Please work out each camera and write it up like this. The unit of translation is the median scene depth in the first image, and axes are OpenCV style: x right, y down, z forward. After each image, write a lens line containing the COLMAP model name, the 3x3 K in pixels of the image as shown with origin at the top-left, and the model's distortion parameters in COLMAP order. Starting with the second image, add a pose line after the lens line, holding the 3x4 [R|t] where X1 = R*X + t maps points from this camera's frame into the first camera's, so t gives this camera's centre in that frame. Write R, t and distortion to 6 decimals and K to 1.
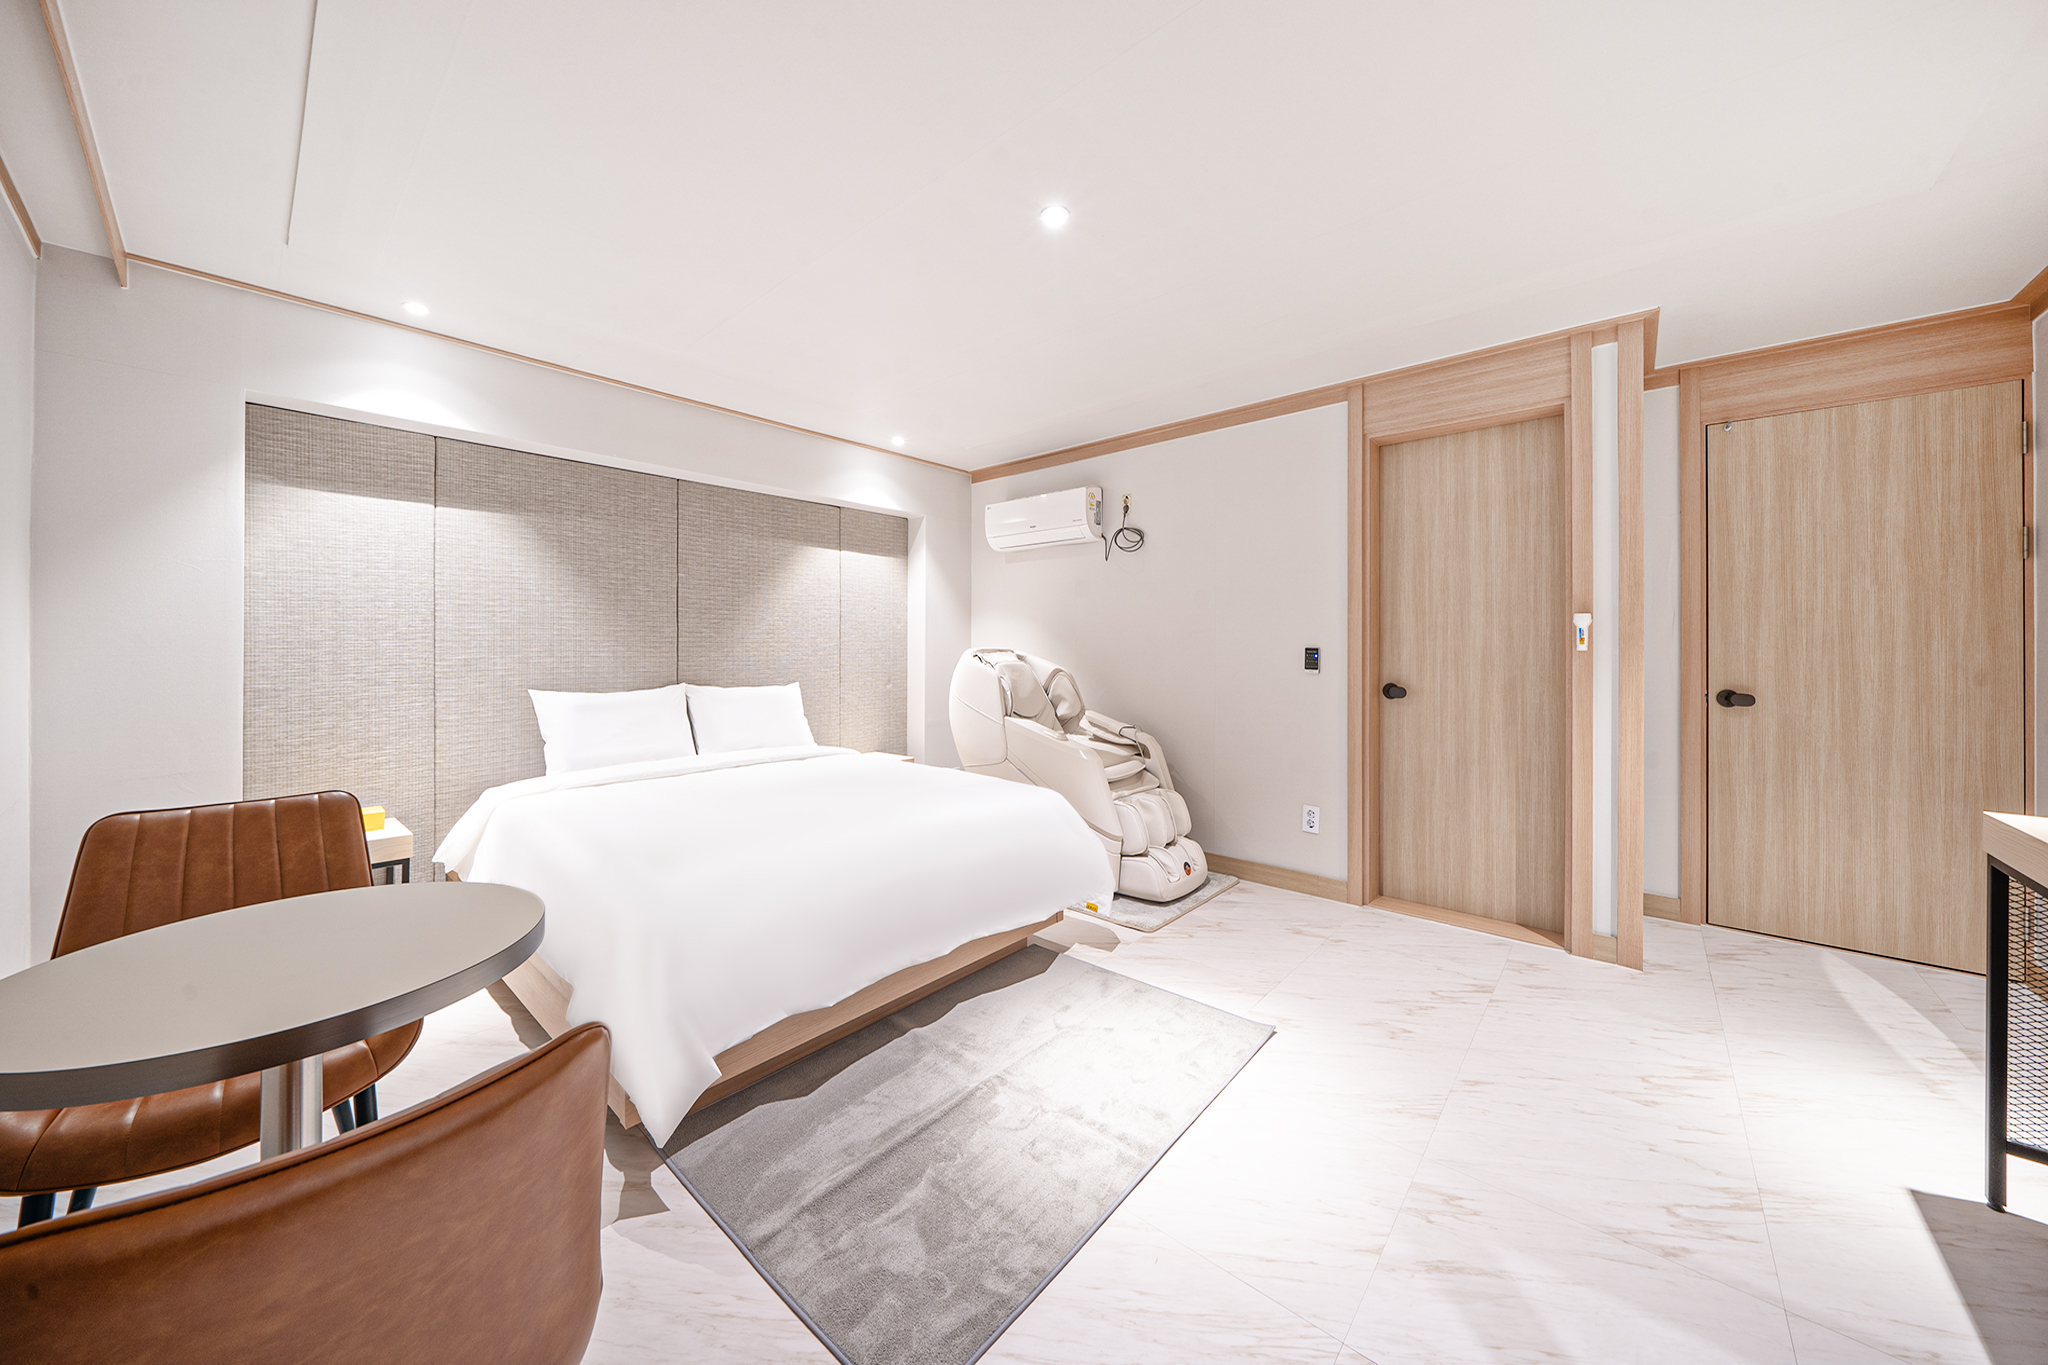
lens RADIAL K [[691.0, 0, 1083.2], [0, 691.0, 644.5], [0, 0, 1]] dist [-0.000070, 0.000026]
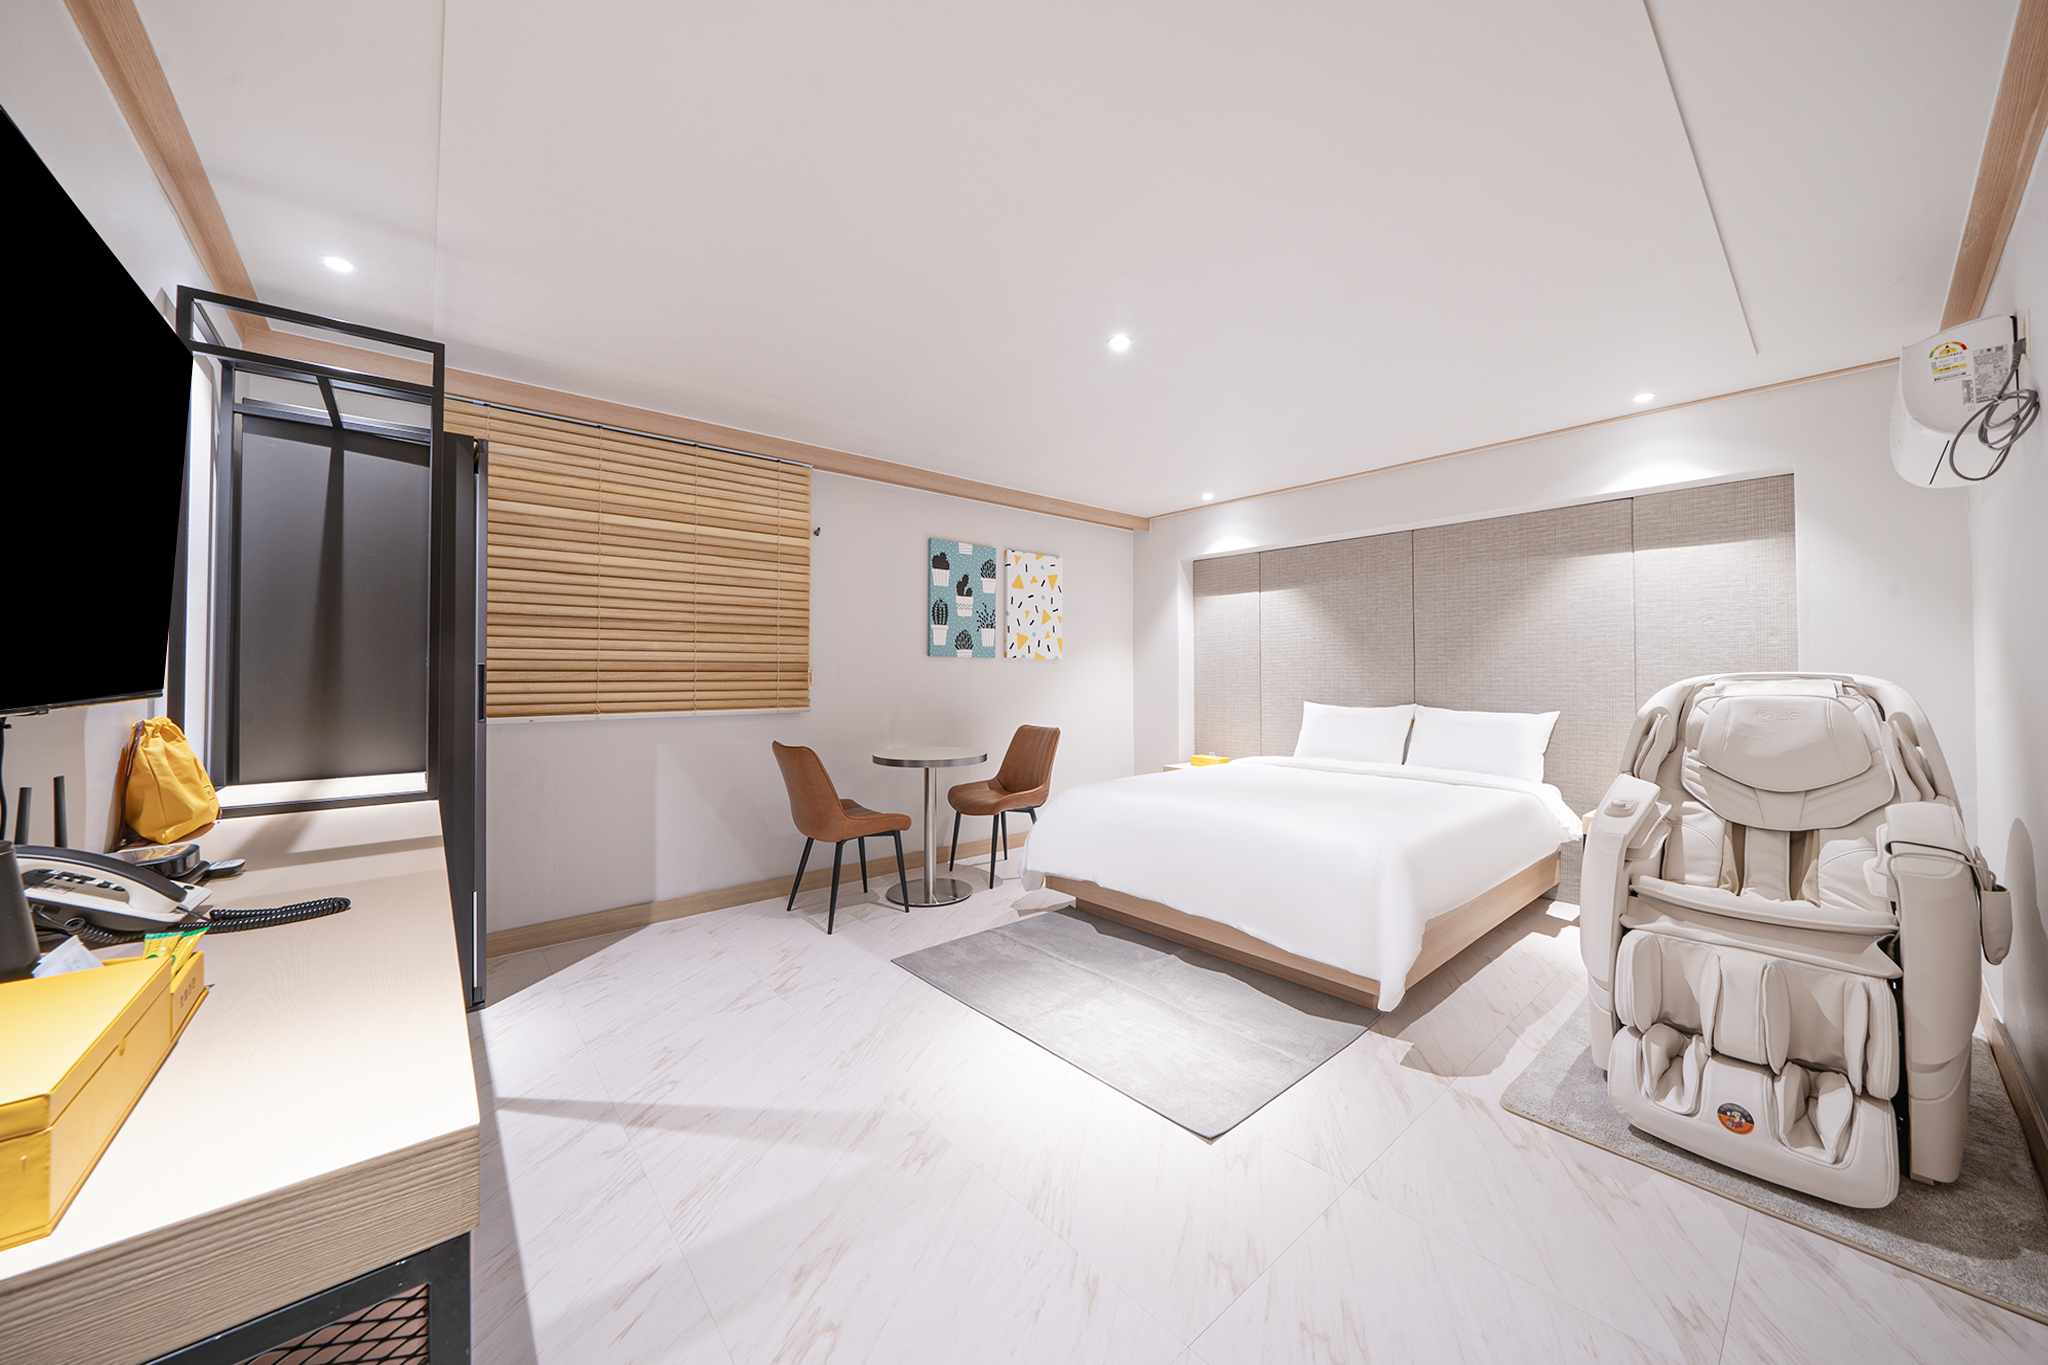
lens RADIAL K [[706.7, 0, 1061.4], [0, 706.7, 663.7], [0, 0, 1]] dist [0.007951, -0.000044]
pose [[-0.122852, -0.016803, -0.992283, 0.280682], [0.006159, 0.999824, -0.017694, 0.002248], [0.992406, -0.008286, -0.122727, 0.230075]]
